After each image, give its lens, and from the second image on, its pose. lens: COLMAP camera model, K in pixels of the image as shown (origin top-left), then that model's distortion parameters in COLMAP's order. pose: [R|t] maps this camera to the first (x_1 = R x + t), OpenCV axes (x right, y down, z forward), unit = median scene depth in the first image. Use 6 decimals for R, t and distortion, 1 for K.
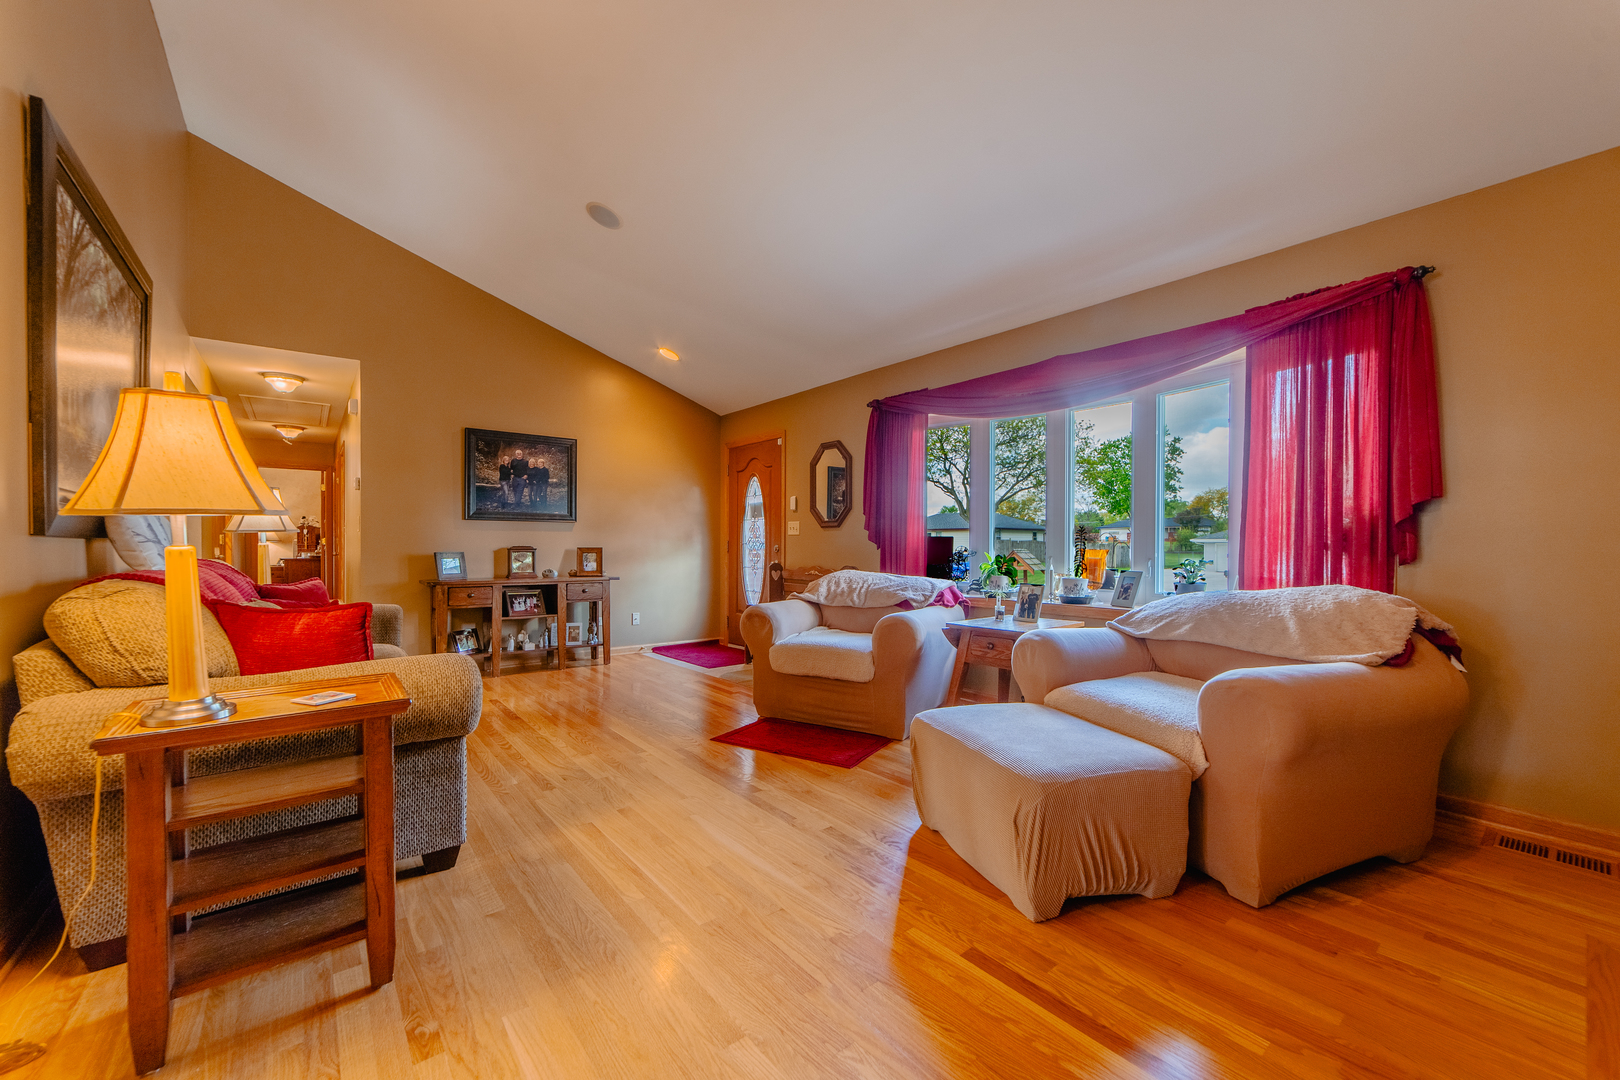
lens RADIAL K [[628.6, 0, 809.1], [0, 628.6, 549.4], [0, 0, 1]] dist [-0.001834, -0.000052]
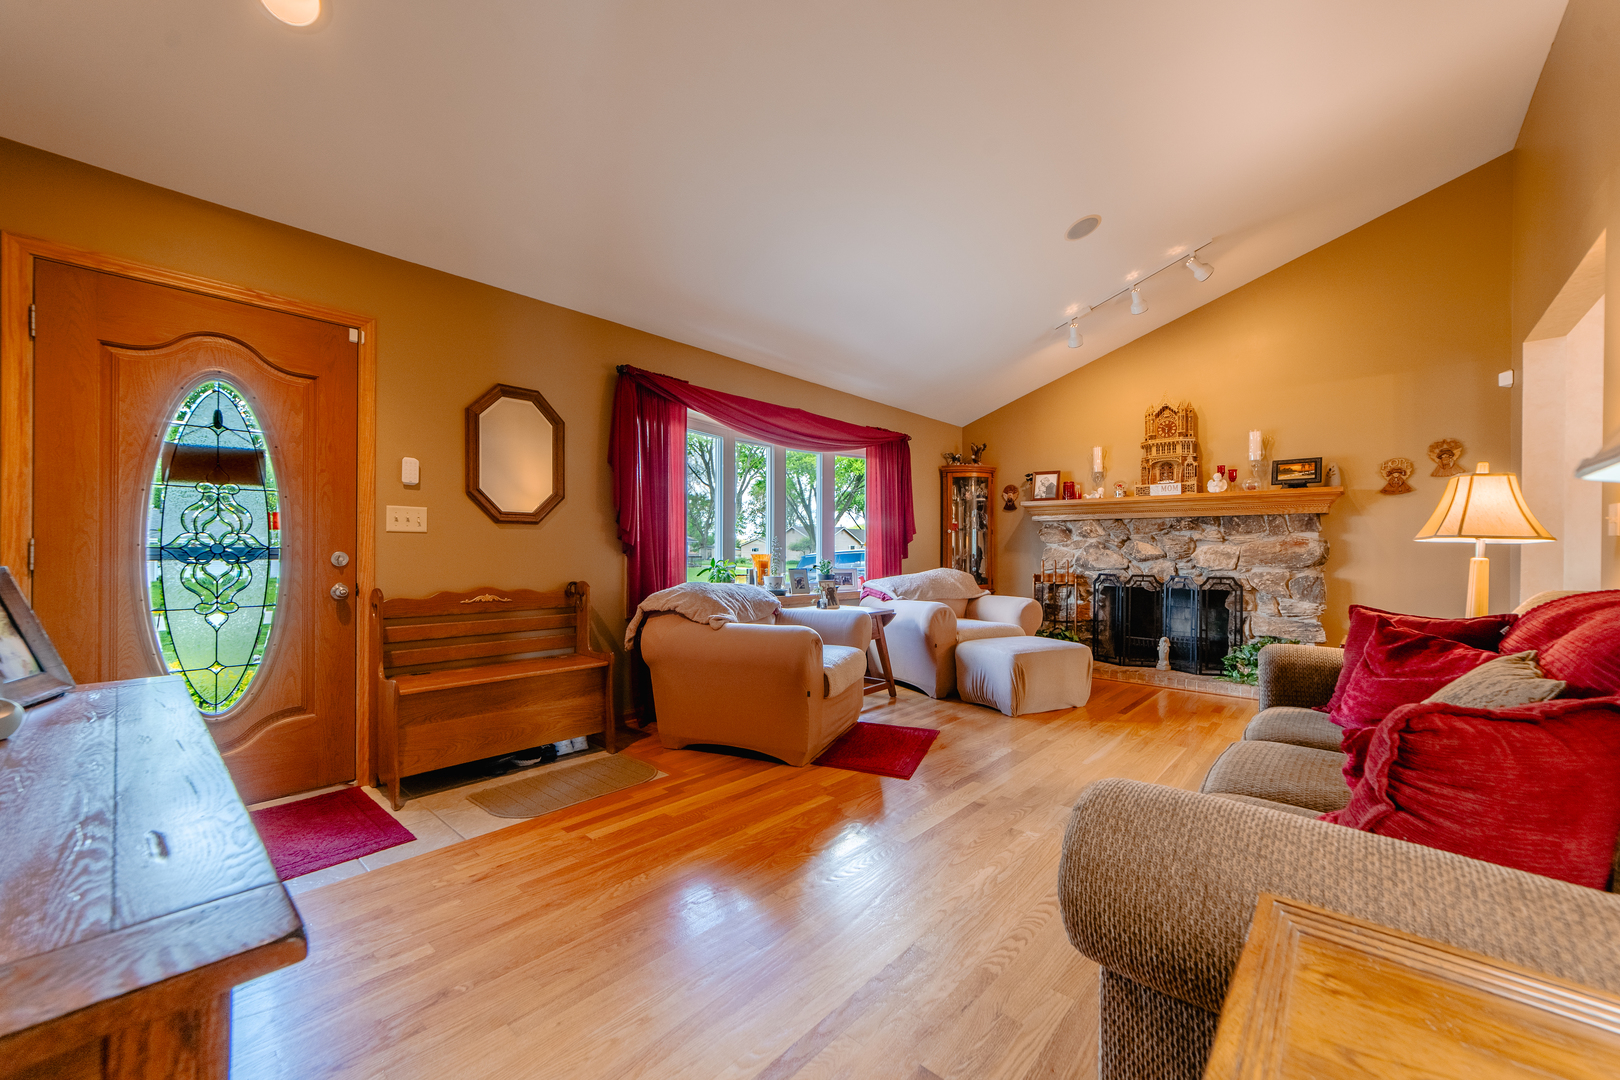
lens RADIAL K [[628.6, 0, 809.1], [0, 628.6, 549.4], [0, 0, 1]] dist [-0.001834, -0.000052]
pose [[-0.153935, 0.011037, 0.988019, -1.074610], [0.017943, 0.999804, -0.008373, 0.002039], [-0.987918, 0.016440, -0.154102, 1.390669]]
